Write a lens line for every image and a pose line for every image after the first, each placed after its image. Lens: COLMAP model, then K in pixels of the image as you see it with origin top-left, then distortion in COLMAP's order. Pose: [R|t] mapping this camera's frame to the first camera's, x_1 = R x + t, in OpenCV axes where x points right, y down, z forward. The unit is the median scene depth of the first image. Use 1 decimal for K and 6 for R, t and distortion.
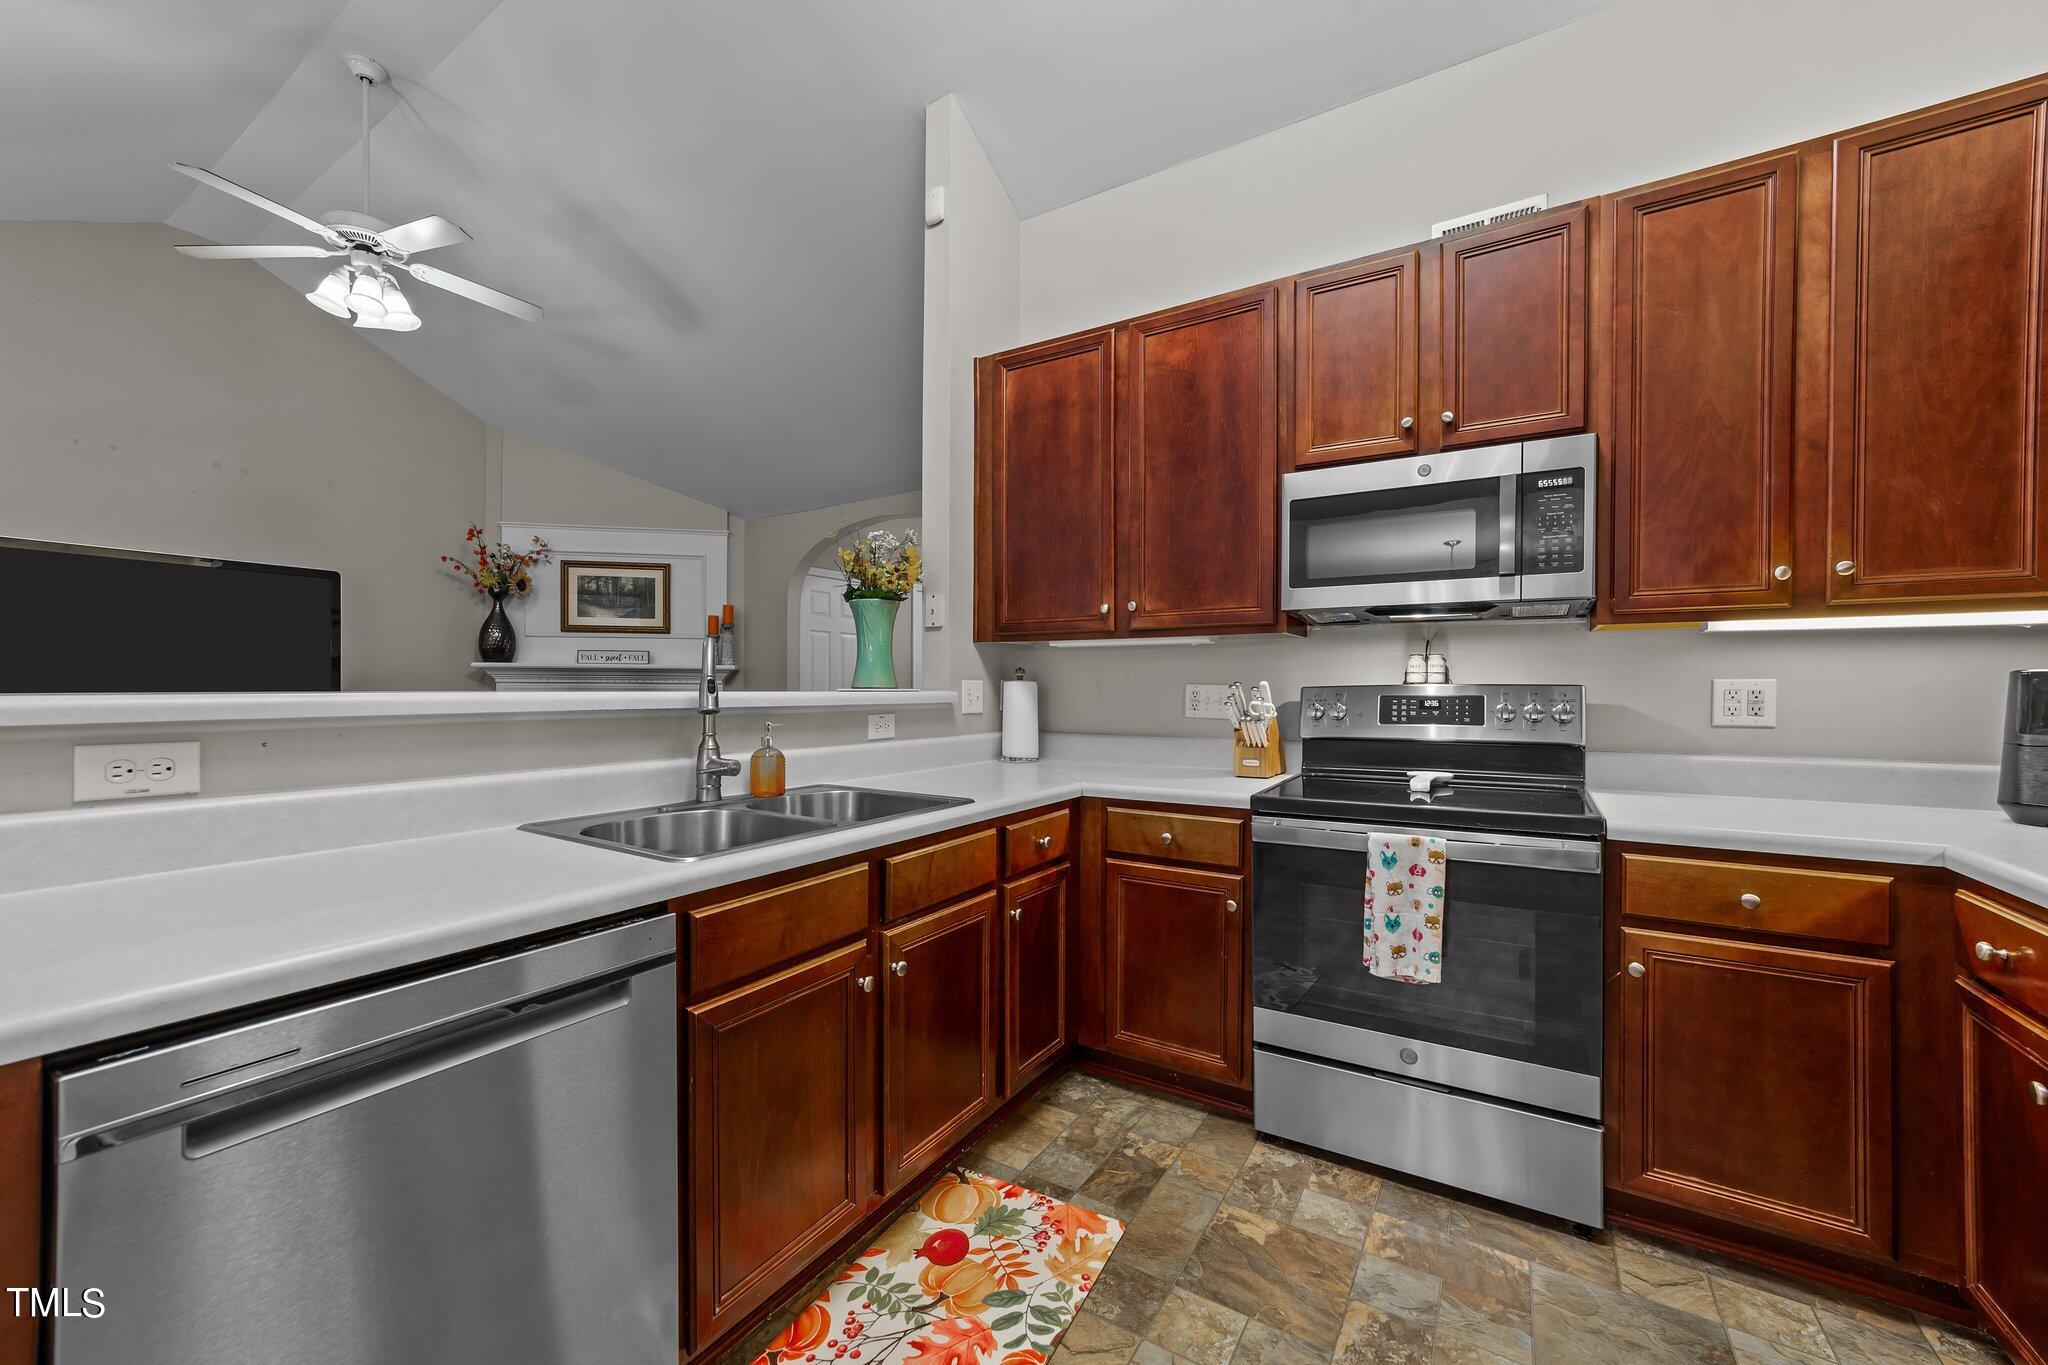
lens RADIAL K [[781.0, 0, 1017.4], [0, 781.0, 689.9], [0, 0, 1]] dist [-0.001811, 0.002565]
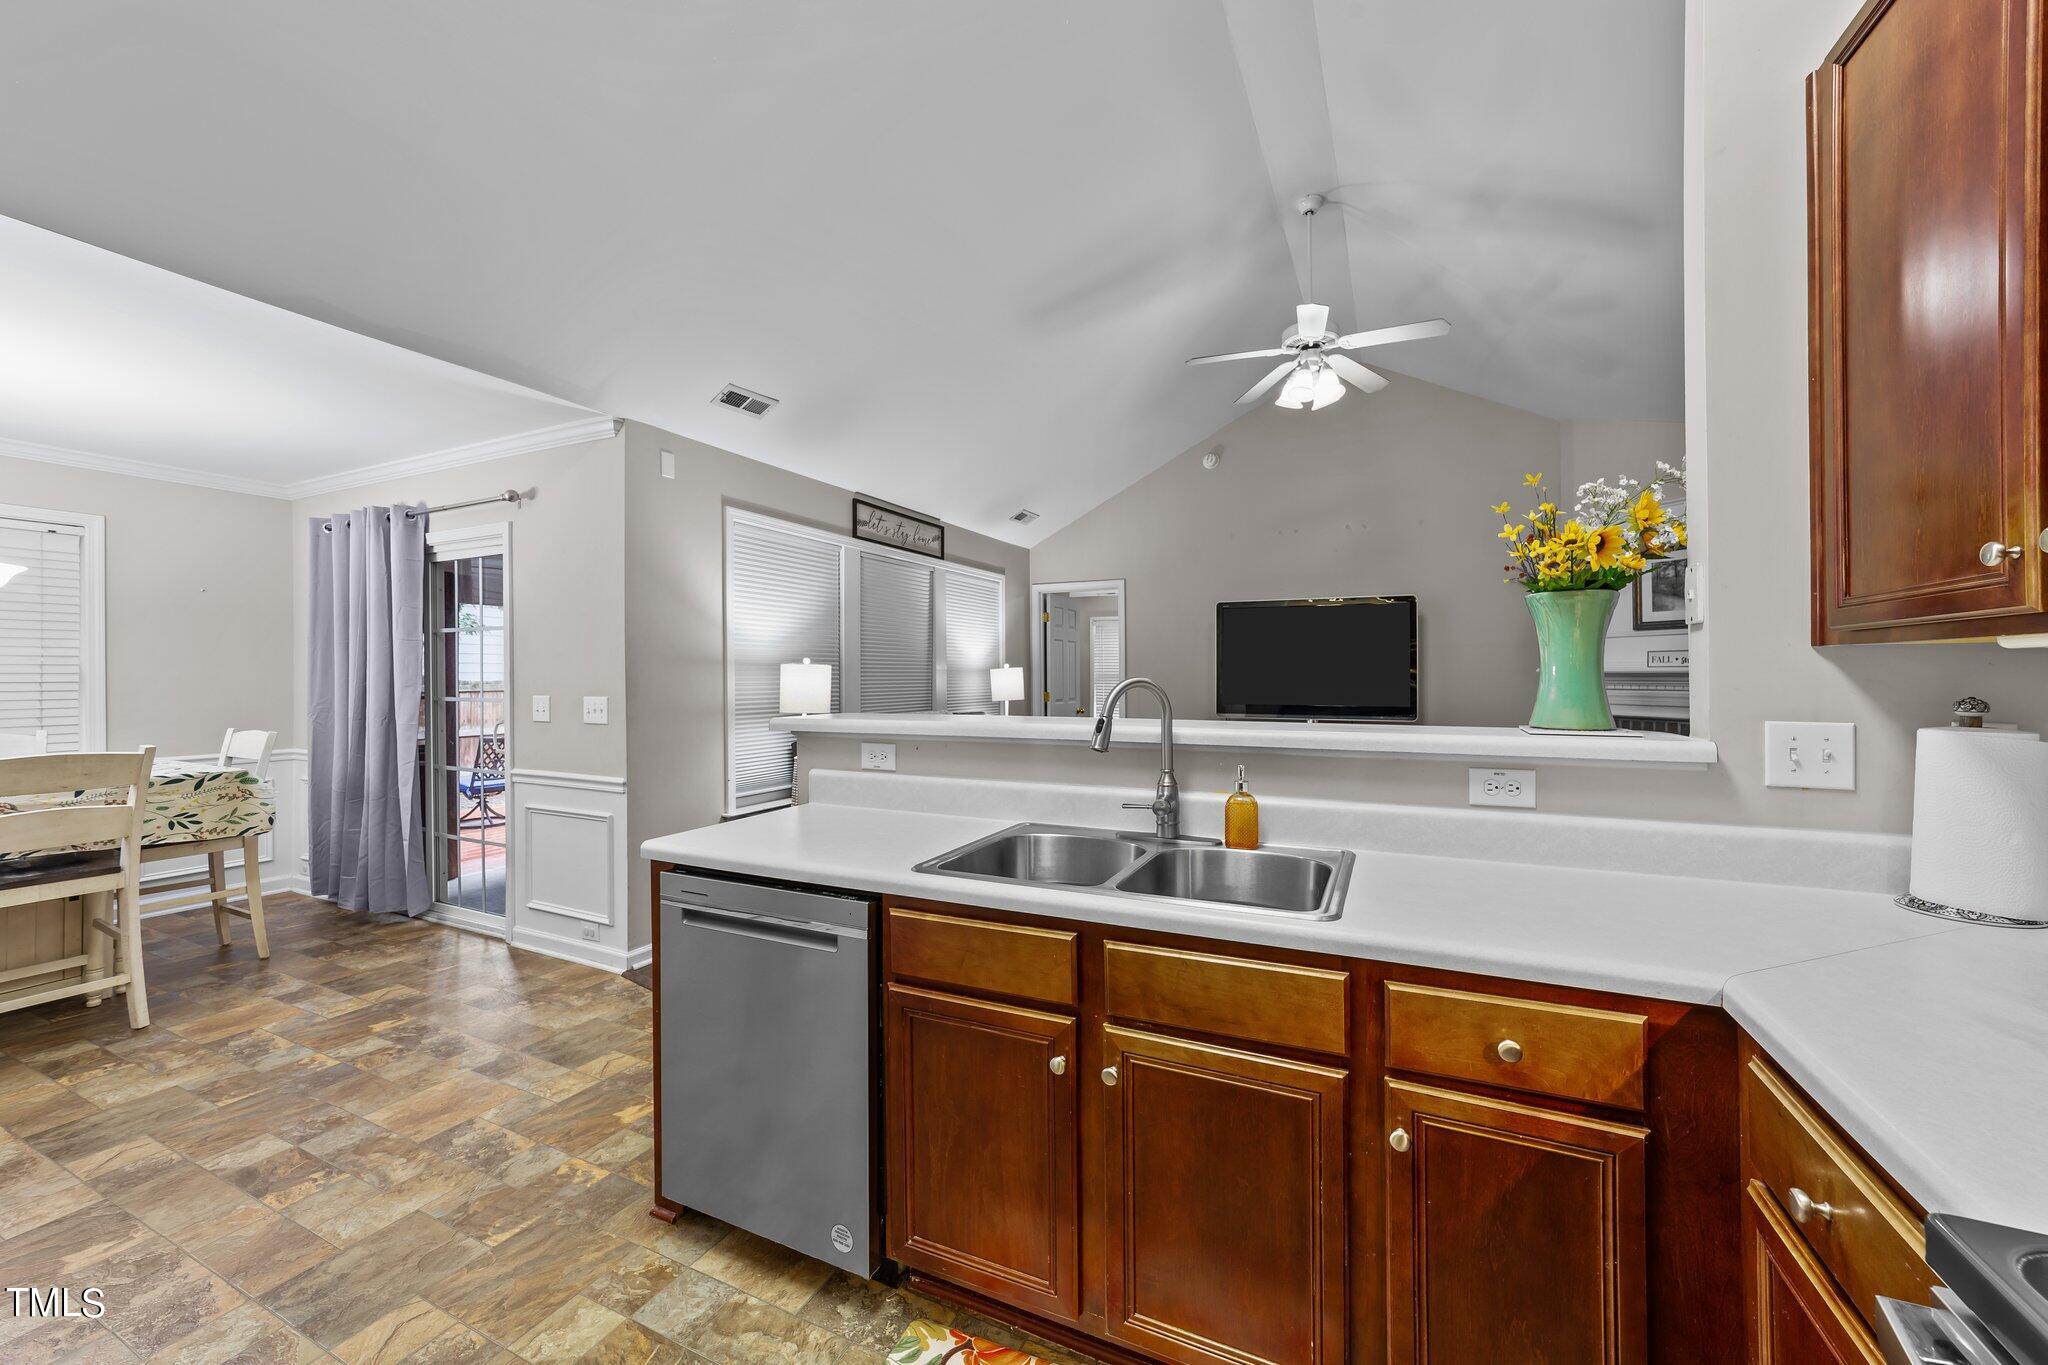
lens RADIAL K [[781.0, 0, 1030.9], [0, 781.0, 672.3], [0, 0, 1]] dist [-0.001811, 0.002565]
pose [[0.132153, -0.009067, -0.991188, 0.368756], [-0.000851, 0.999957, -0.009261, -0.038390], [0.991229, 0.002067, 0.132139, 0.436451]]
